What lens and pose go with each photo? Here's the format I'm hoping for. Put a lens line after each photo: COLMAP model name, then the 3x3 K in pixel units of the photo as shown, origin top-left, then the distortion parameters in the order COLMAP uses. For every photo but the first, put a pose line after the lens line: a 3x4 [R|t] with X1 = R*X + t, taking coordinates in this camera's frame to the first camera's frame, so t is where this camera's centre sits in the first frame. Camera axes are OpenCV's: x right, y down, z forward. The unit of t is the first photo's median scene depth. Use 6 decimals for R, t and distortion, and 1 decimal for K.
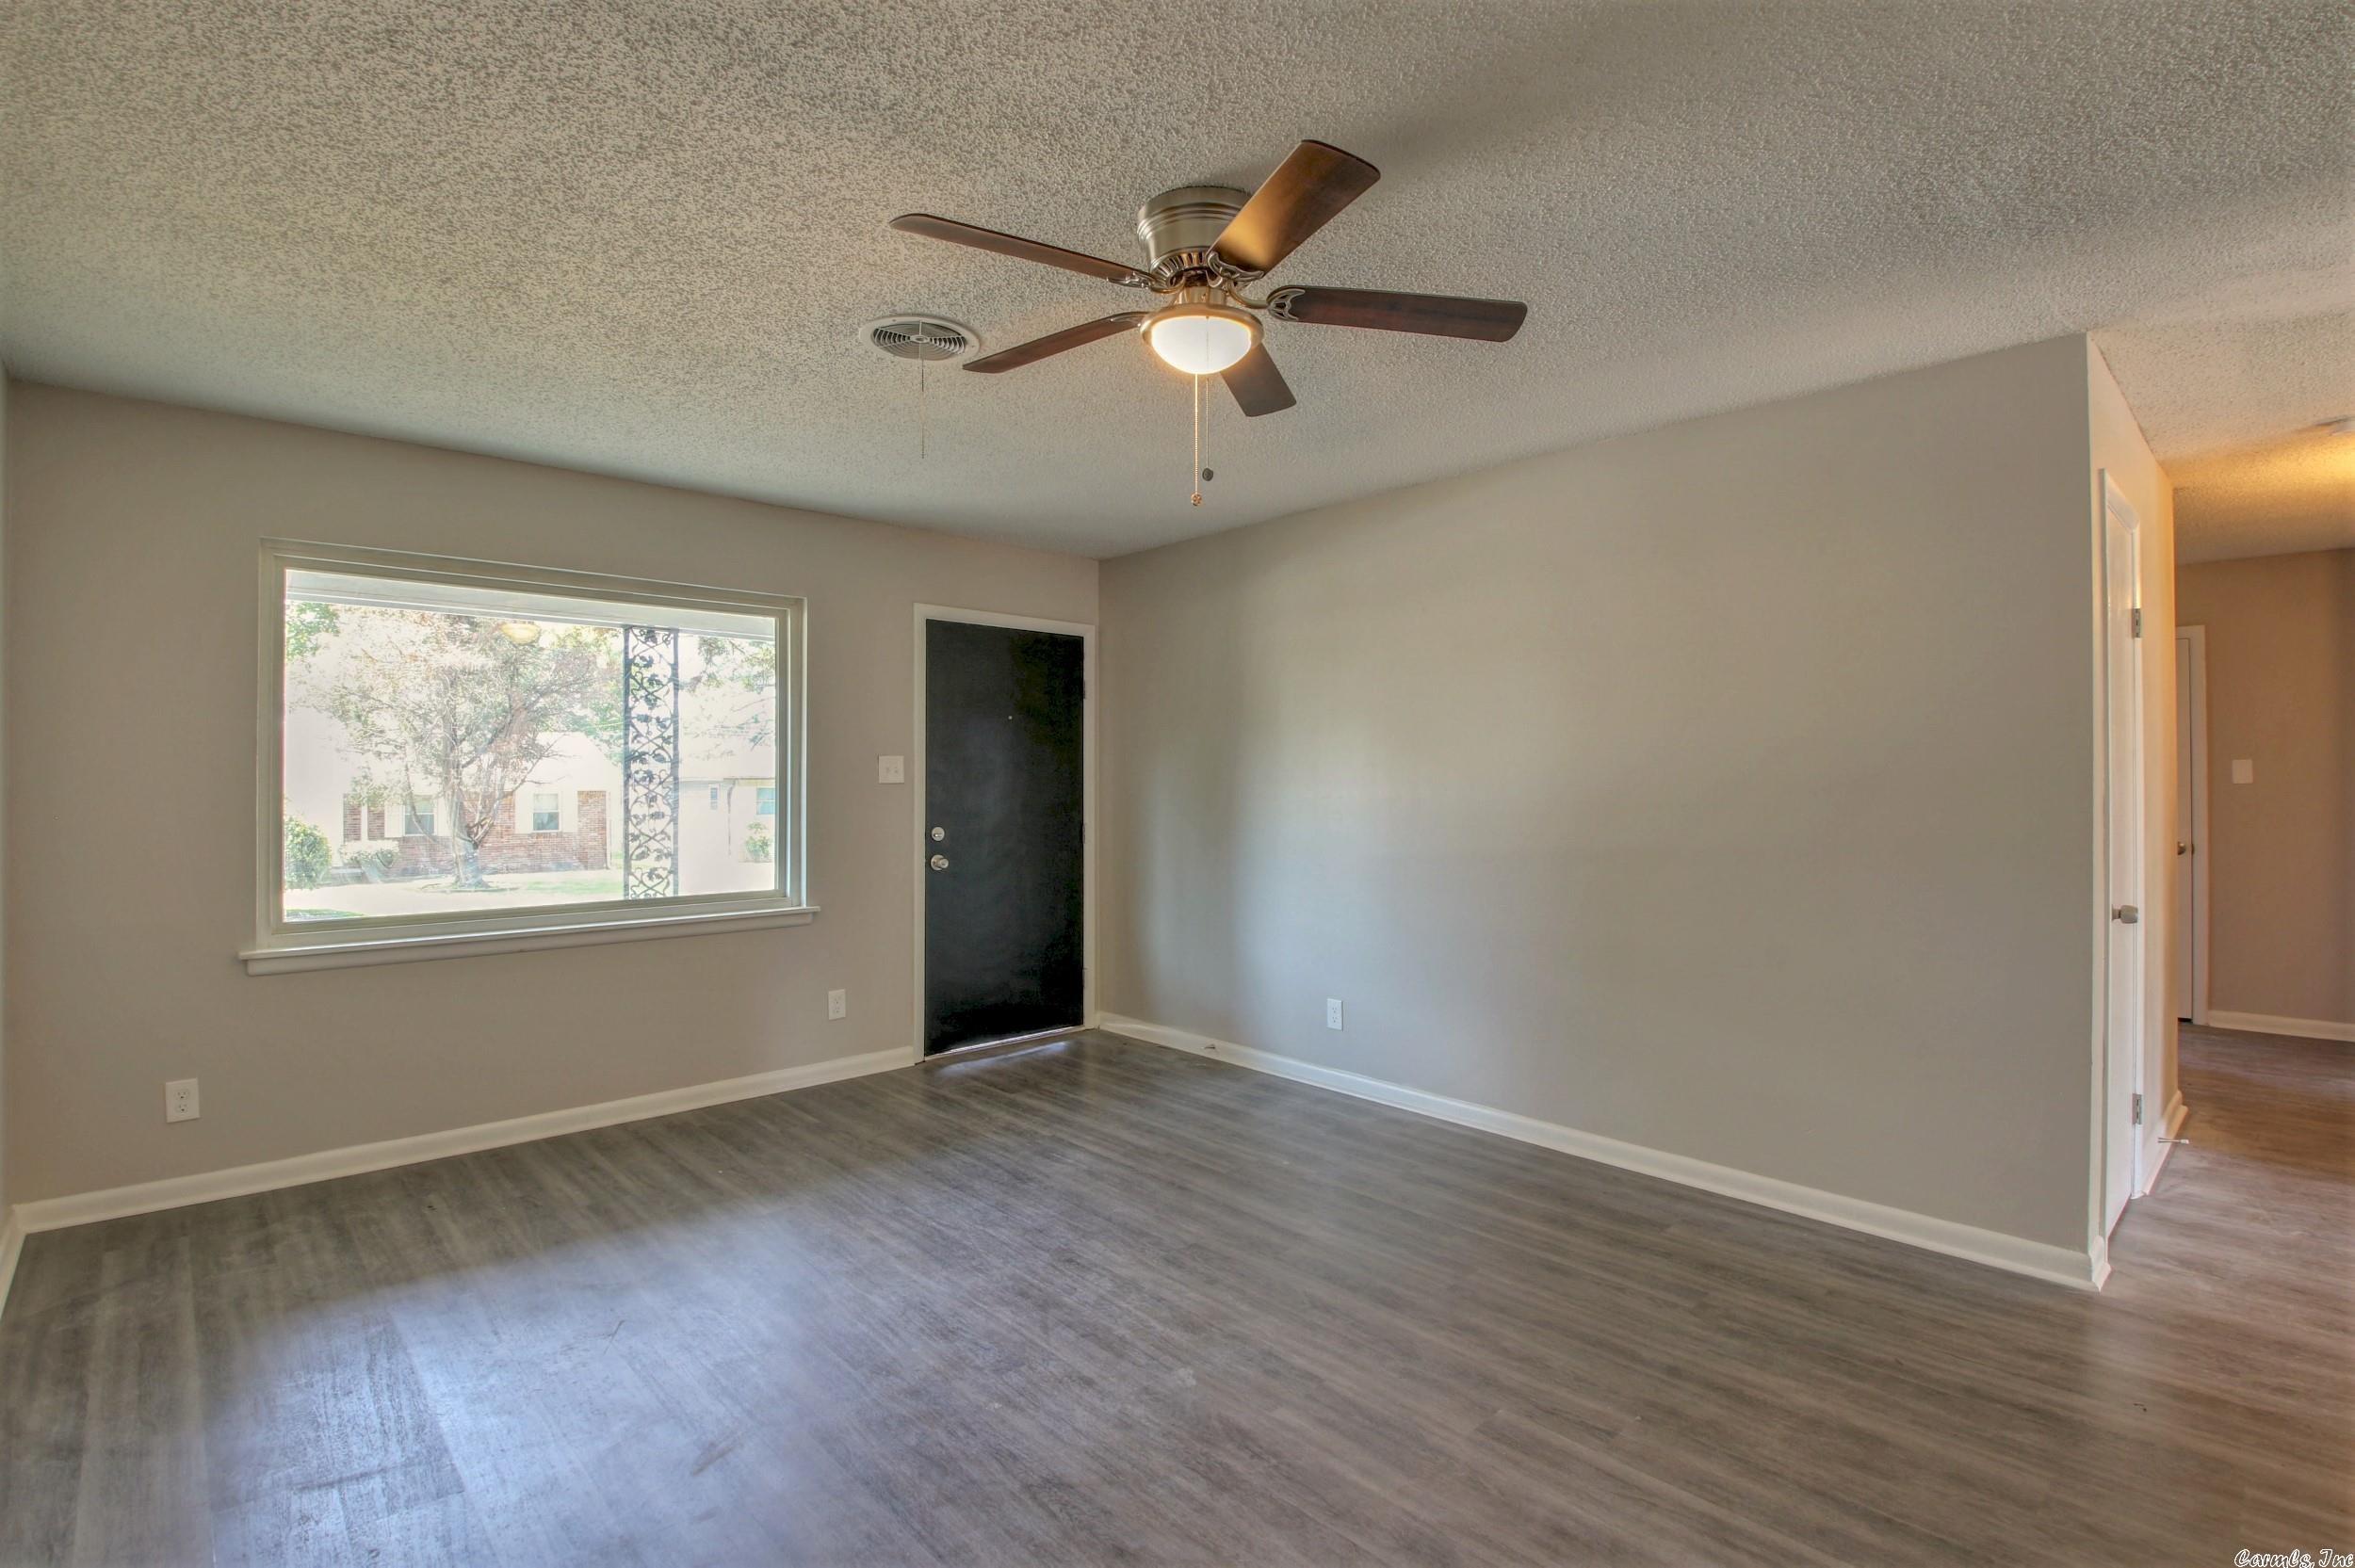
lens RADIAL K [[1100.4, 0, 1168.4], [0, 1100.4, 775.5], [0, 0, 1]] dist [0.013294, -0.025274]
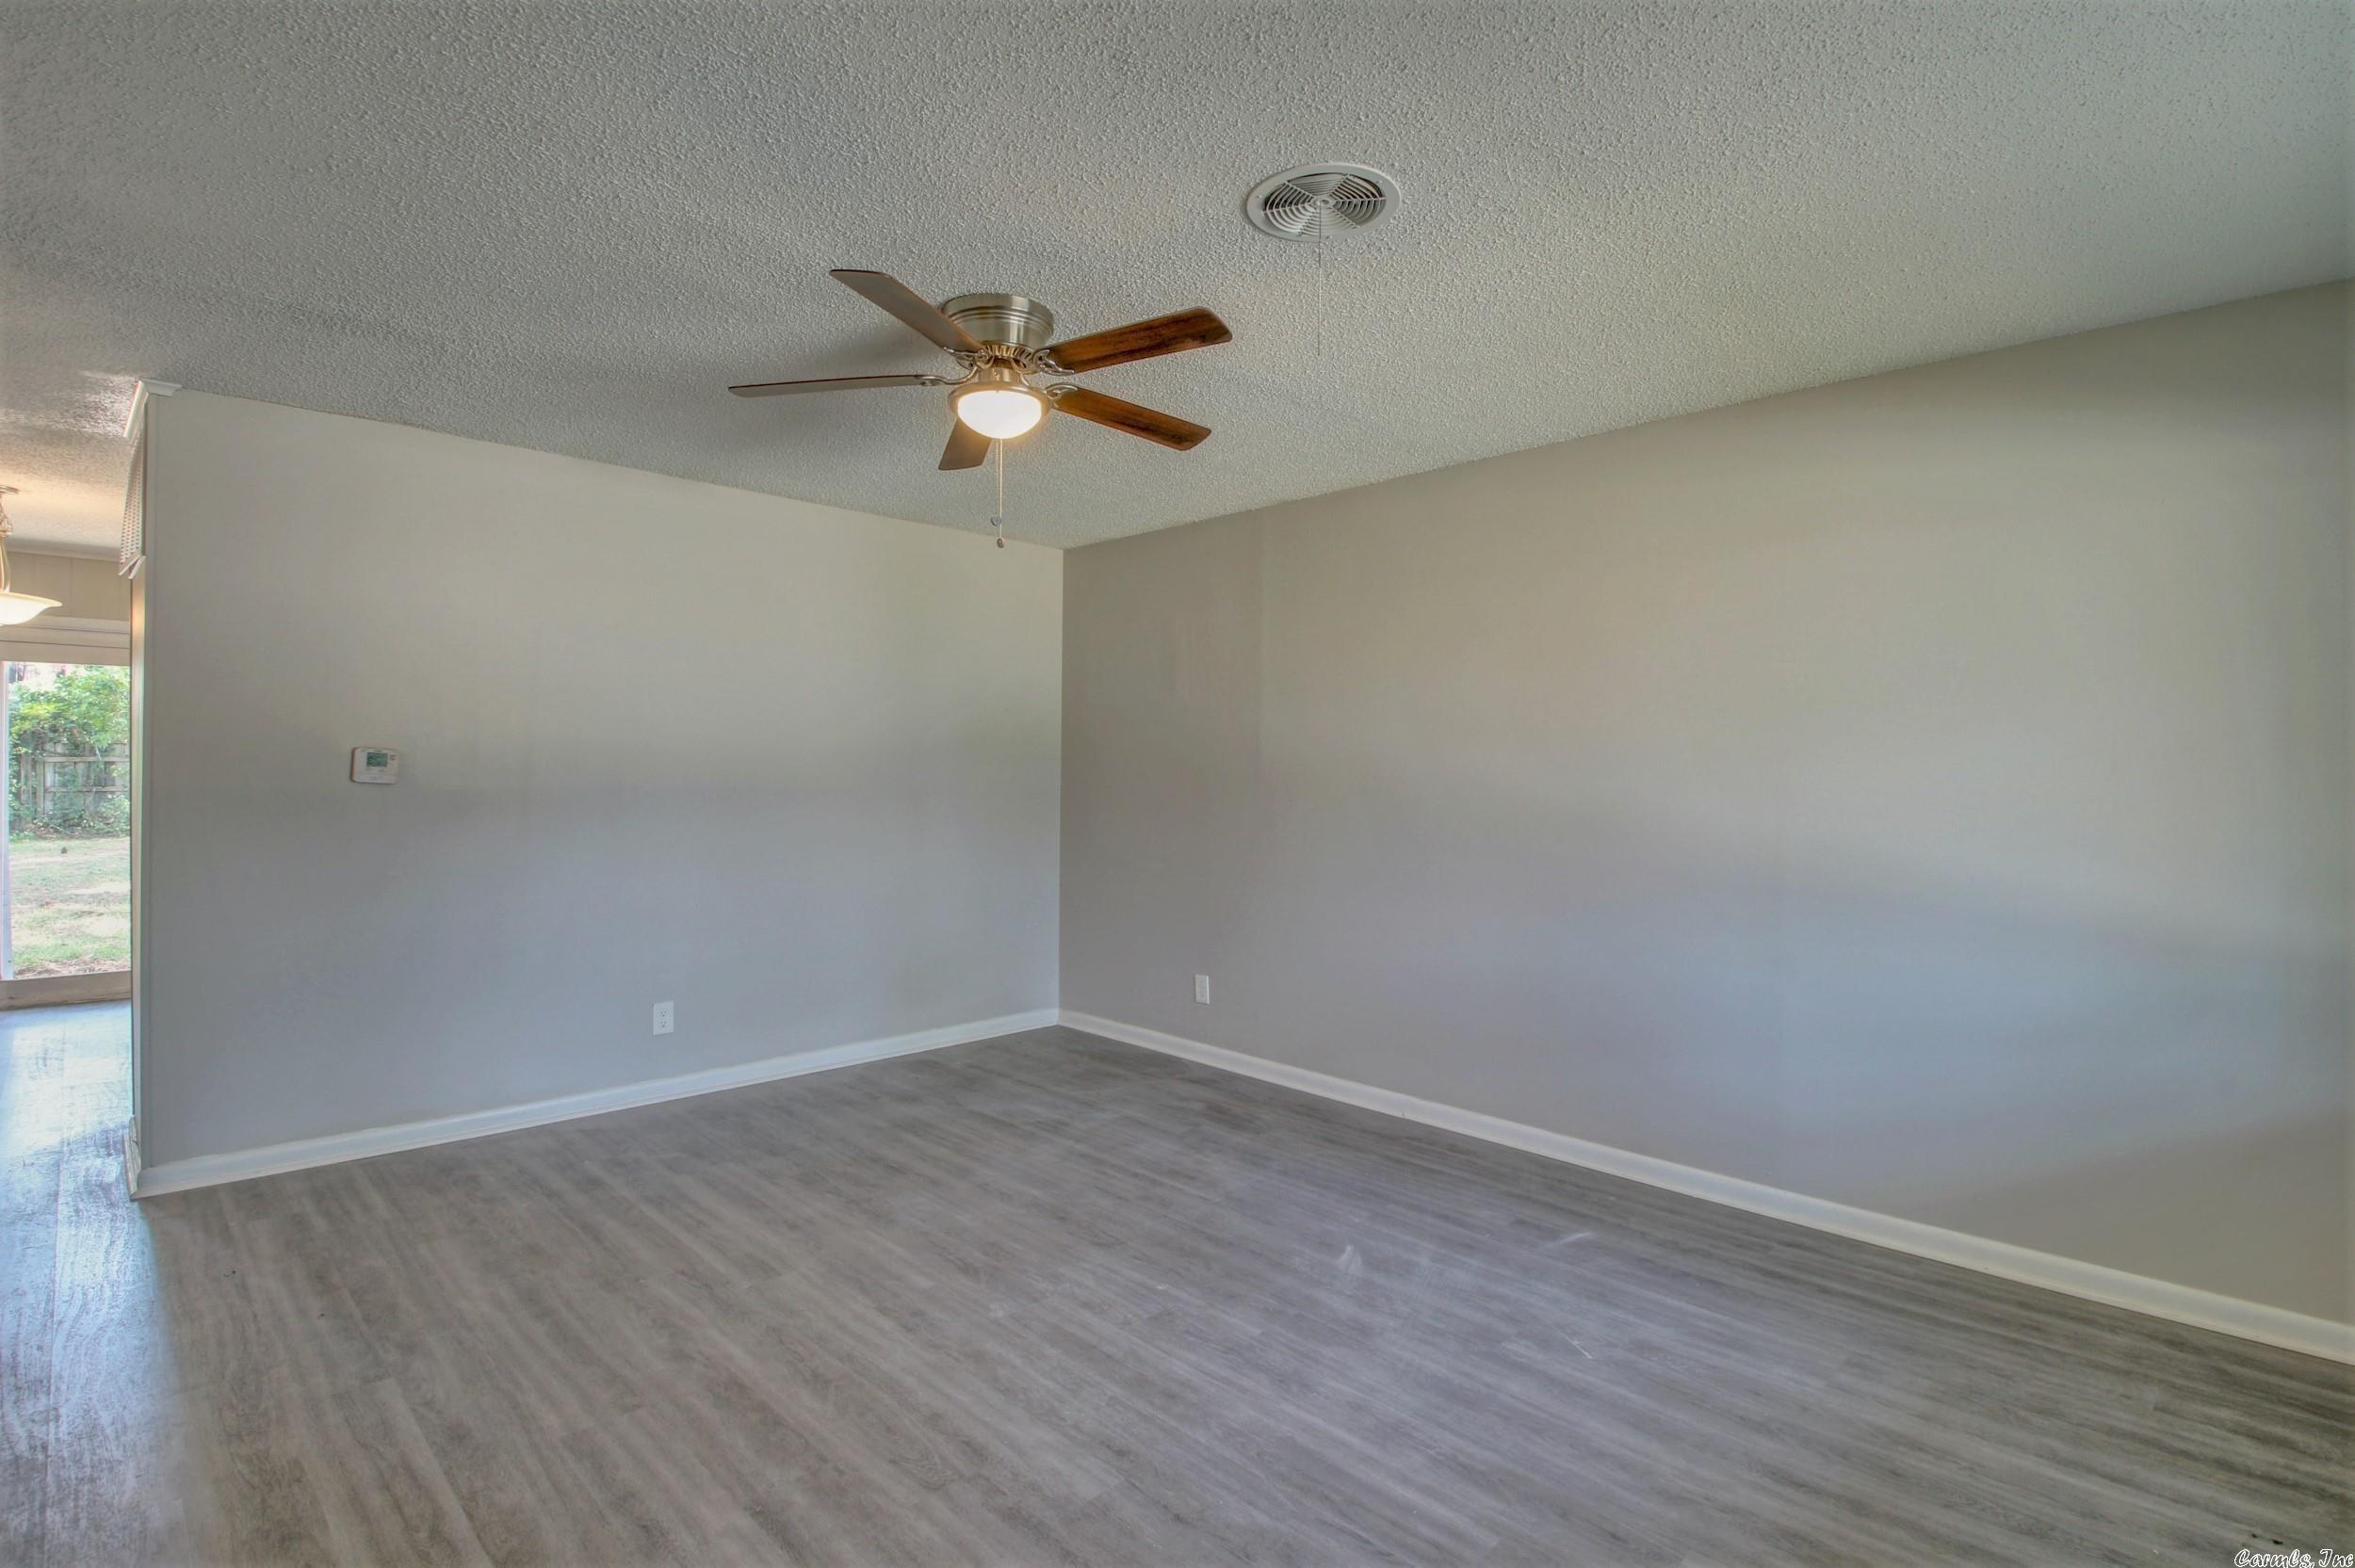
lens RADIAL K [[1100.4, 0, 1168.4], [0, 1100.4, 775.5], [0, 0, 1]] dist [0.013294, -0.025274]
pose [[-0.999344, -0.009094, -0.035063, -0.107530], [-0.009092, 0.999959, -0.000207, 0.006191], [0.035063, 0.000112, -0.999385, 2.030733]]
